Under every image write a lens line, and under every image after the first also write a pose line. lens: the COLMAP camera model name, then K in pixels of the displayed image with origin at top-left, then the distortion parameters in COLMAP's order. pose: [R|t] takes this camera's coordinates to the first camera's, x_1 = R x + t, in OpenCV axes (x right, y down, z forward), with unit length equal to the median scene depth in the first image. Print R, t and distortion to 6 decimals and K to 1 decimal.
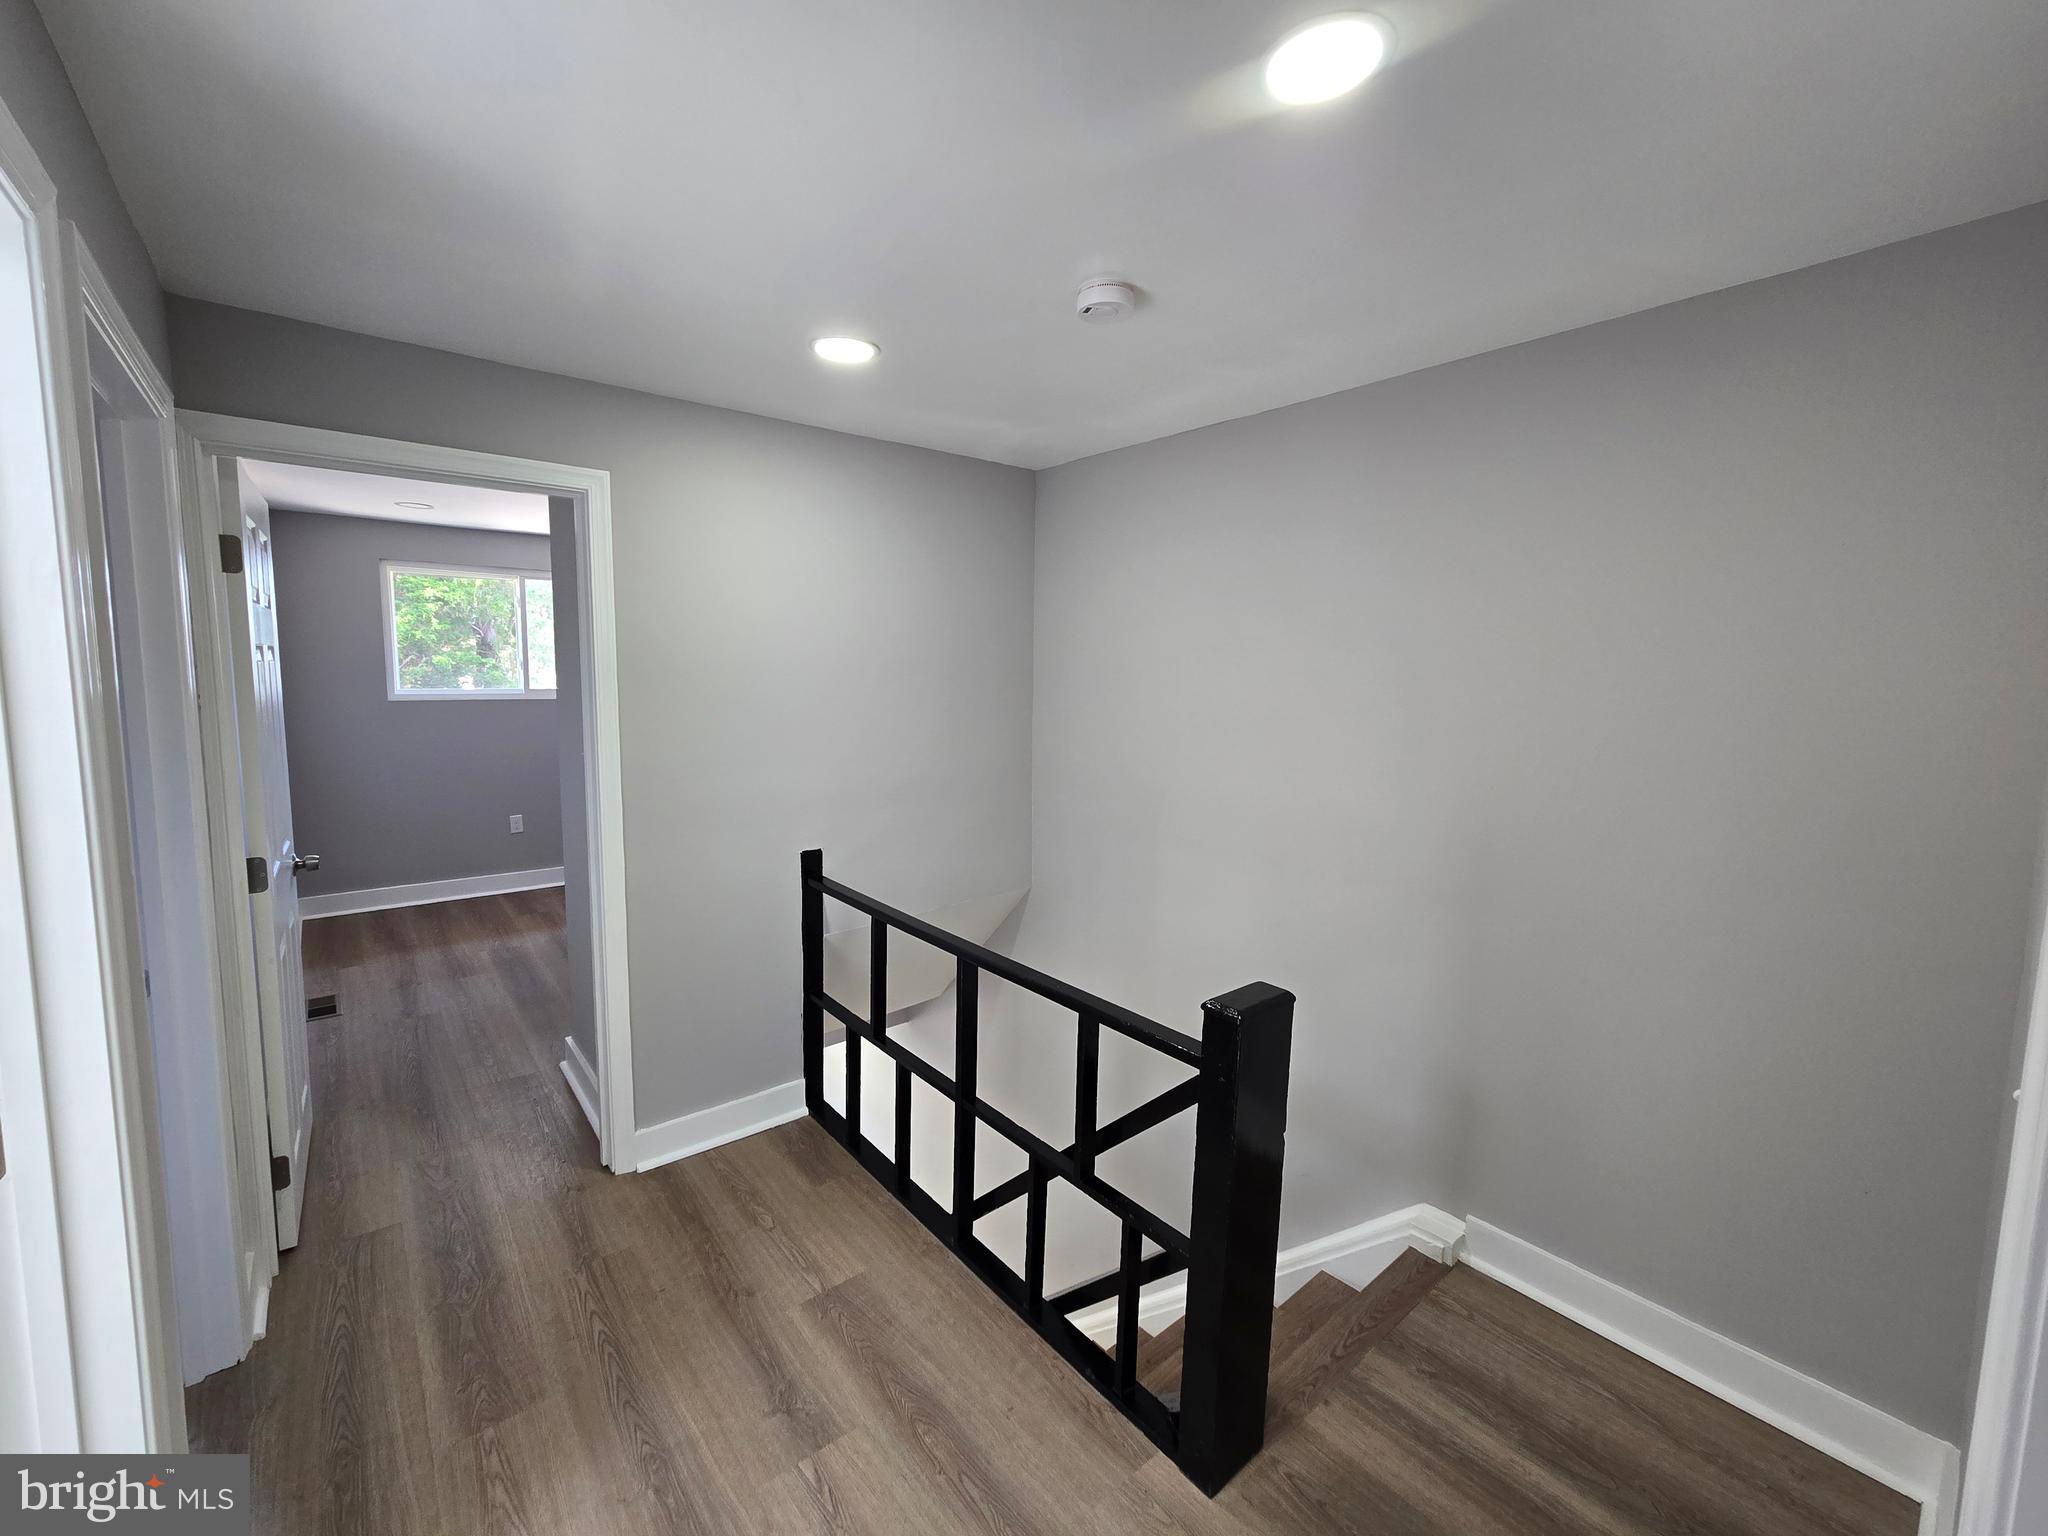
lens RADIAL K [[840.5, 0, 1023.9], [0, 840.5, 750.0], [0, 0, 1]] dist [-0.000355, -0.000125]
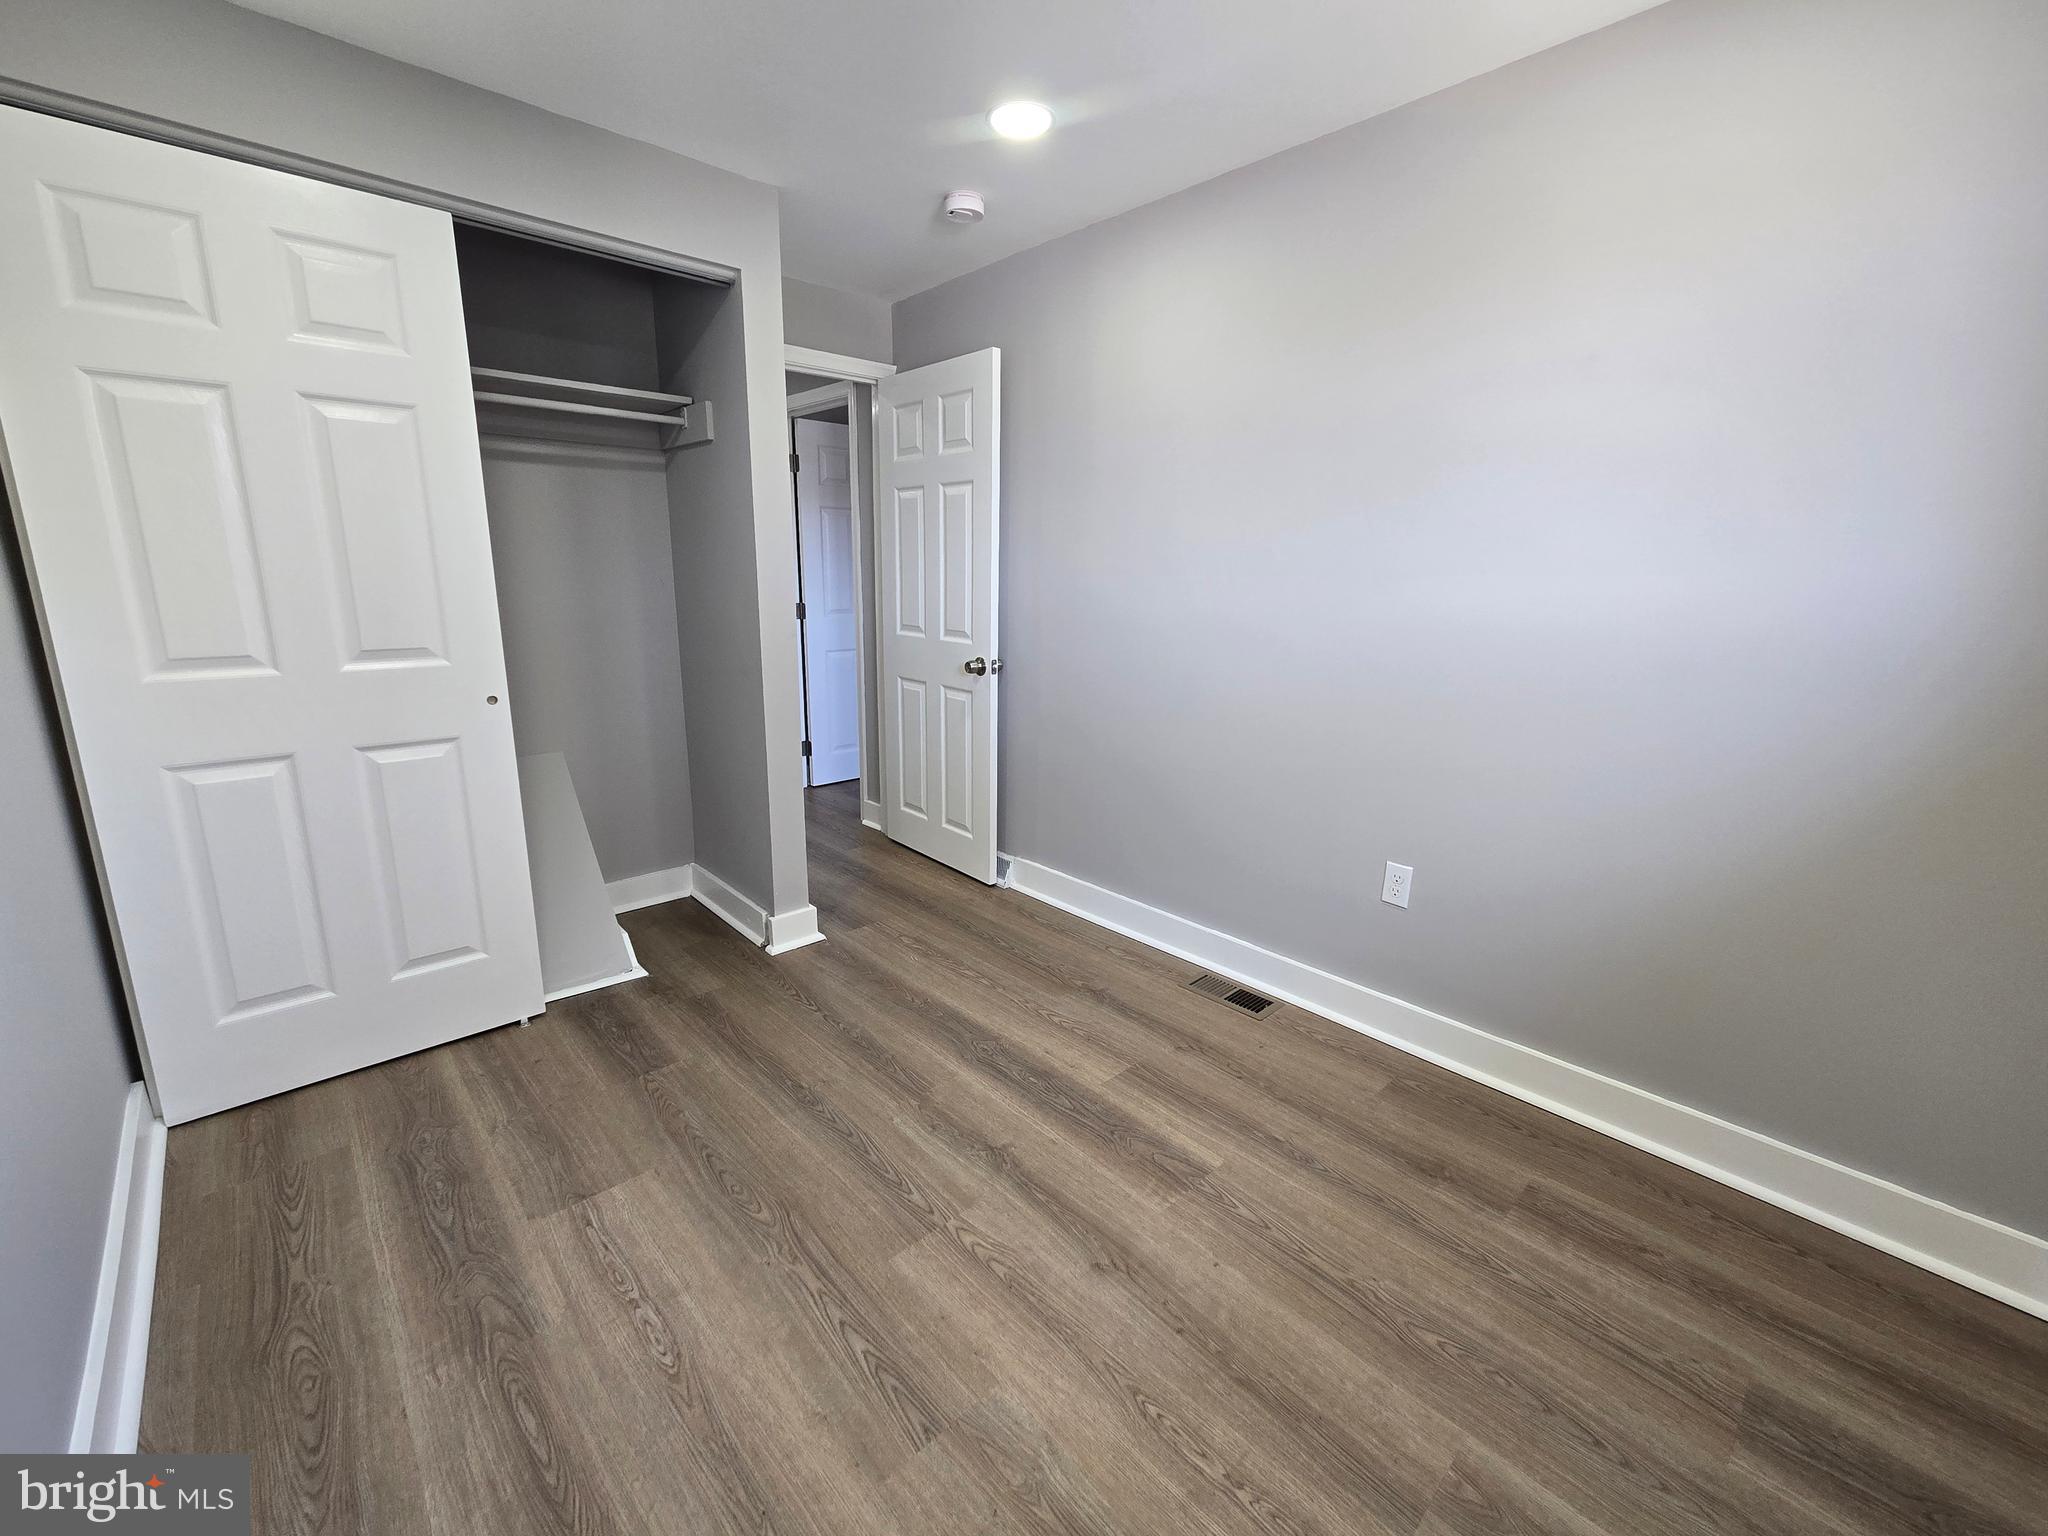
lens RADIAL K [[840.5, 0, 1023.9], [0, 840.5, 750.0], [0, 0, 1]] dist [-0.000355, -0.000125]
pose [[-0.997498, -0.041280, -0.057391, -0.549156], [-0.056268, 0.955053, 0.291046, -0.064730], [0.042797, 0.293547, -0.954986, 1.404240]]
